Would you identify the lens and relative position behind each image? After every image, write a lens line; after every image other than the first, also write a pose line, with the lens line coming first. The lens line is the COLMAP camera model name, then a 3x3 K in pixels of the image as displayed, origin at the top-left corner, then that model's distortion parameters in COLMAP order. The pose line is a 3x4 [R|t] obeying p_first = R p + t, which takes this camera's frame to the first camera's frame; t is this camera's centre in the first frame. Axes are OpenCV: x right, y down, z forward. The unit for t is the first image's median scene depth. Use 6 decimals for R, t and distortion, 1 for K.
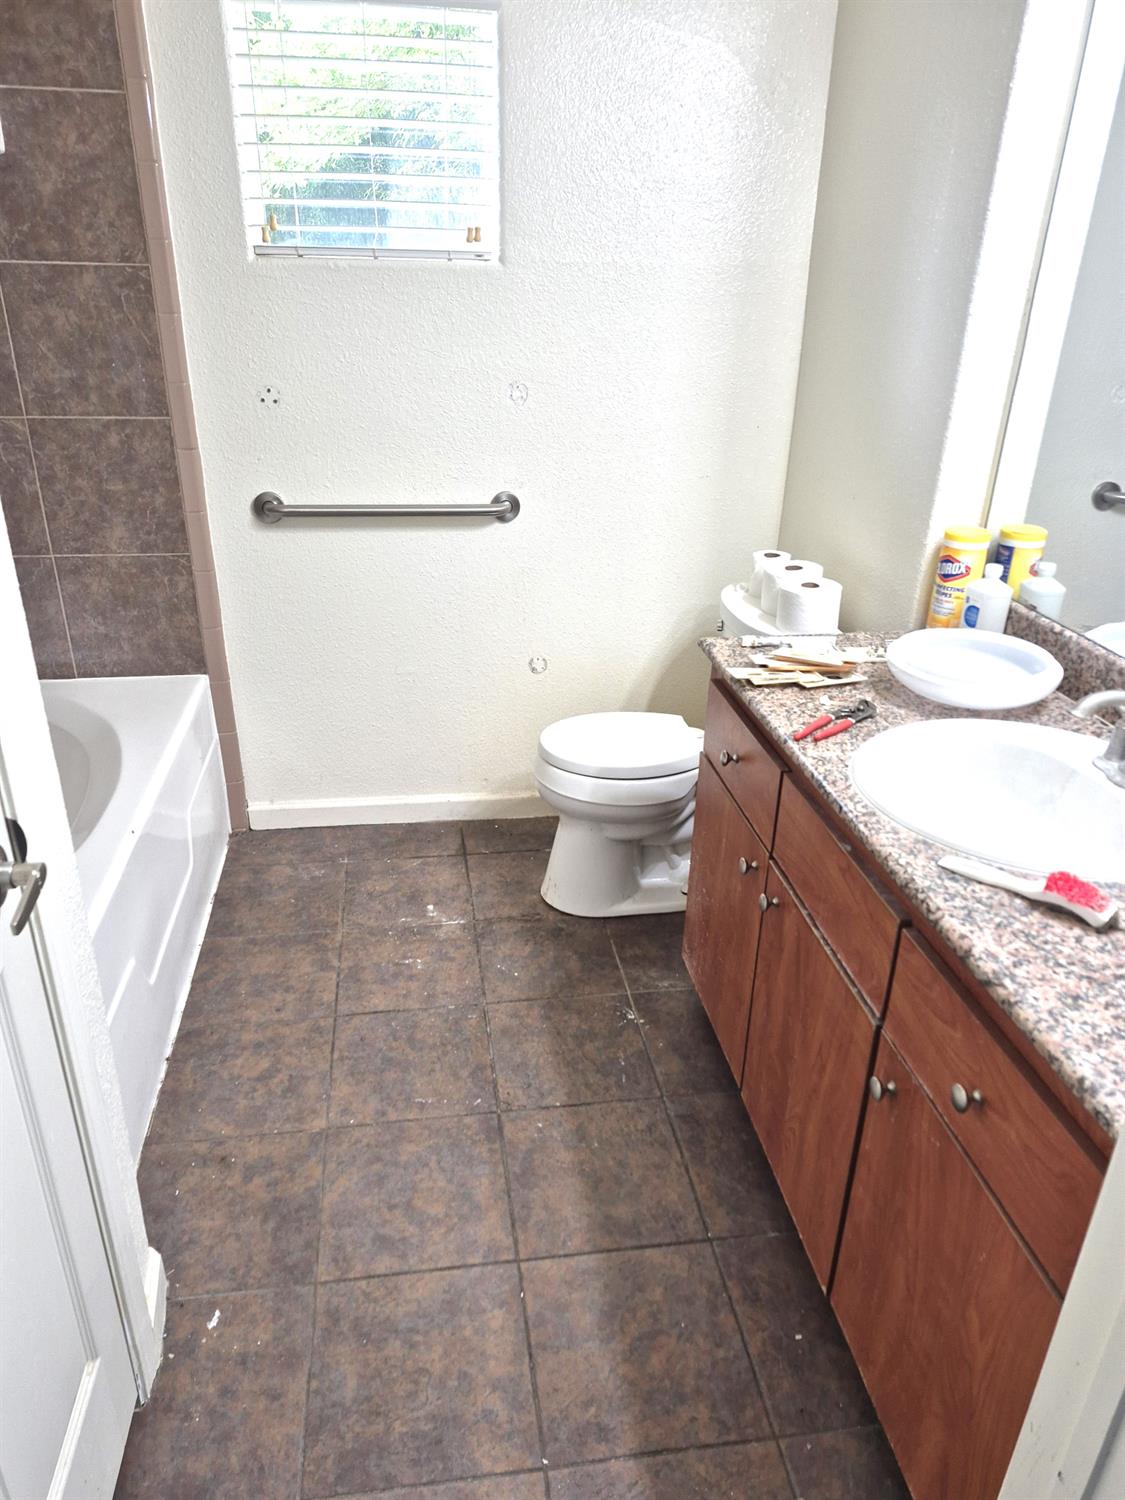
lens RADIAL K [[1034.8, 0, 541.8], [0, 1034.8, 772.9], [0, 0, 1]] dist [0.085145, -0.093324]
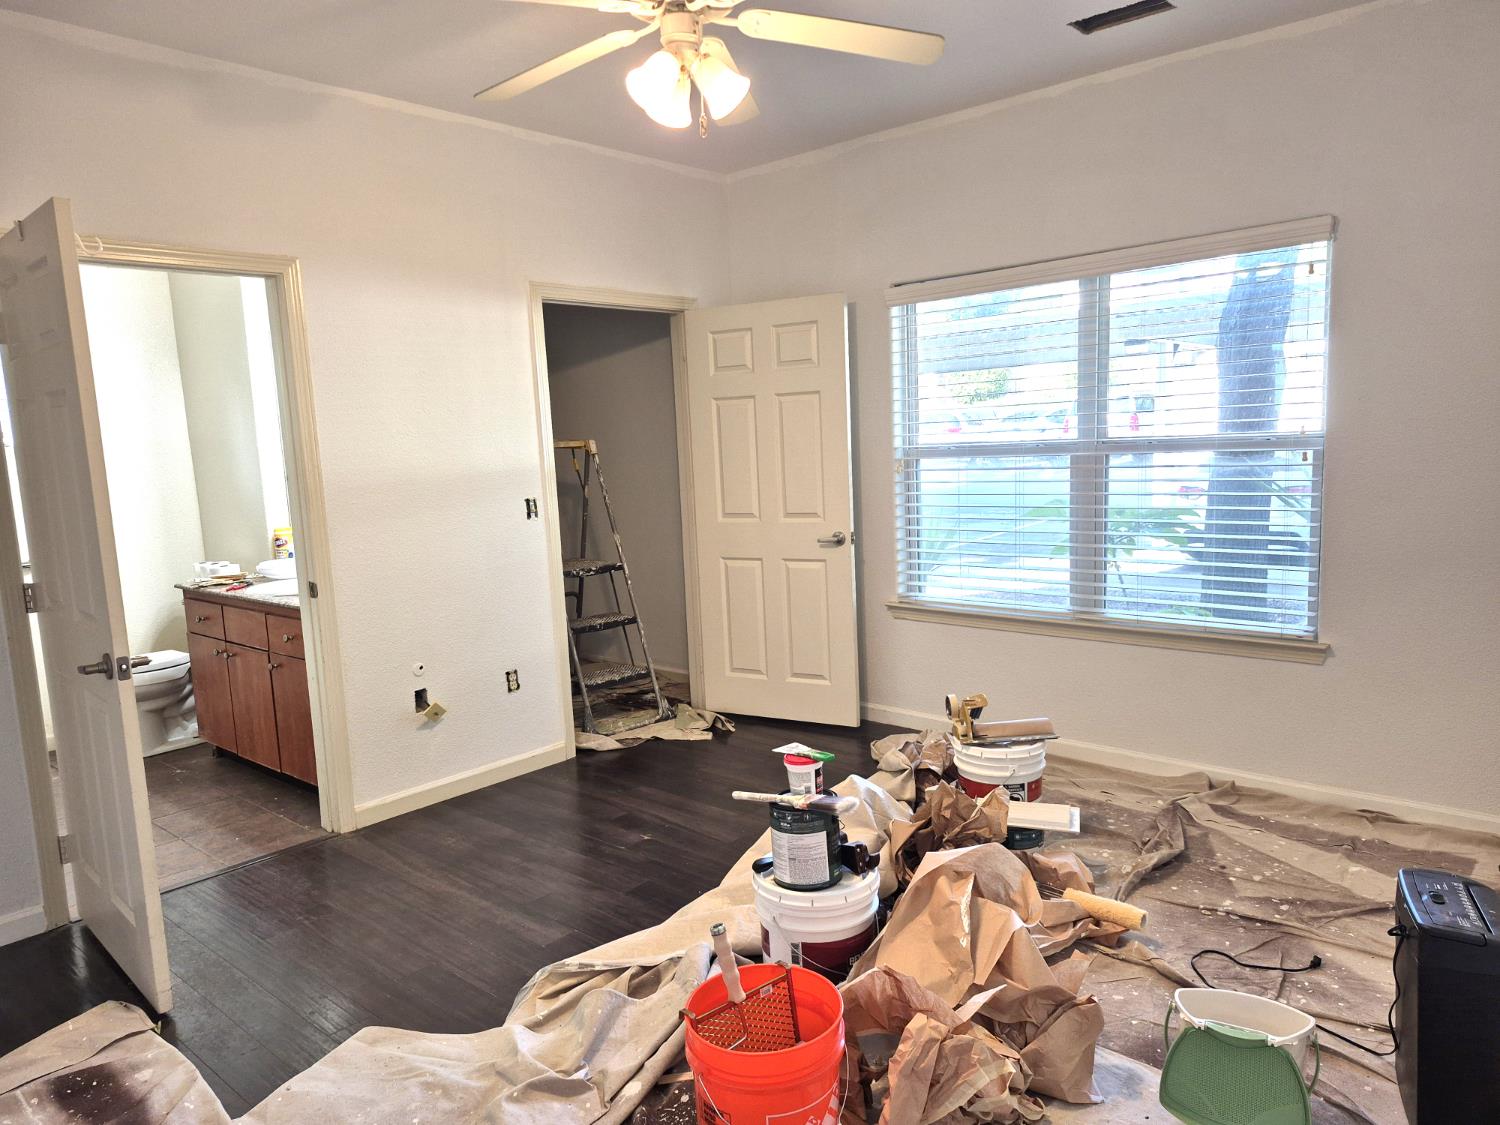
lens RADIAL K [[1034.8, 0, 771.3], [0, 1034.8, 578.7], [0, 0, 1]] dist [0.085145, -0.093324]
pose [[0.748436, -0.142166, 0.647790, -0.307657], [0.338070, 0.922106, -0.188227, 0.621505], [-0.570572, 0.359874, 0.738199, -1.237907]]
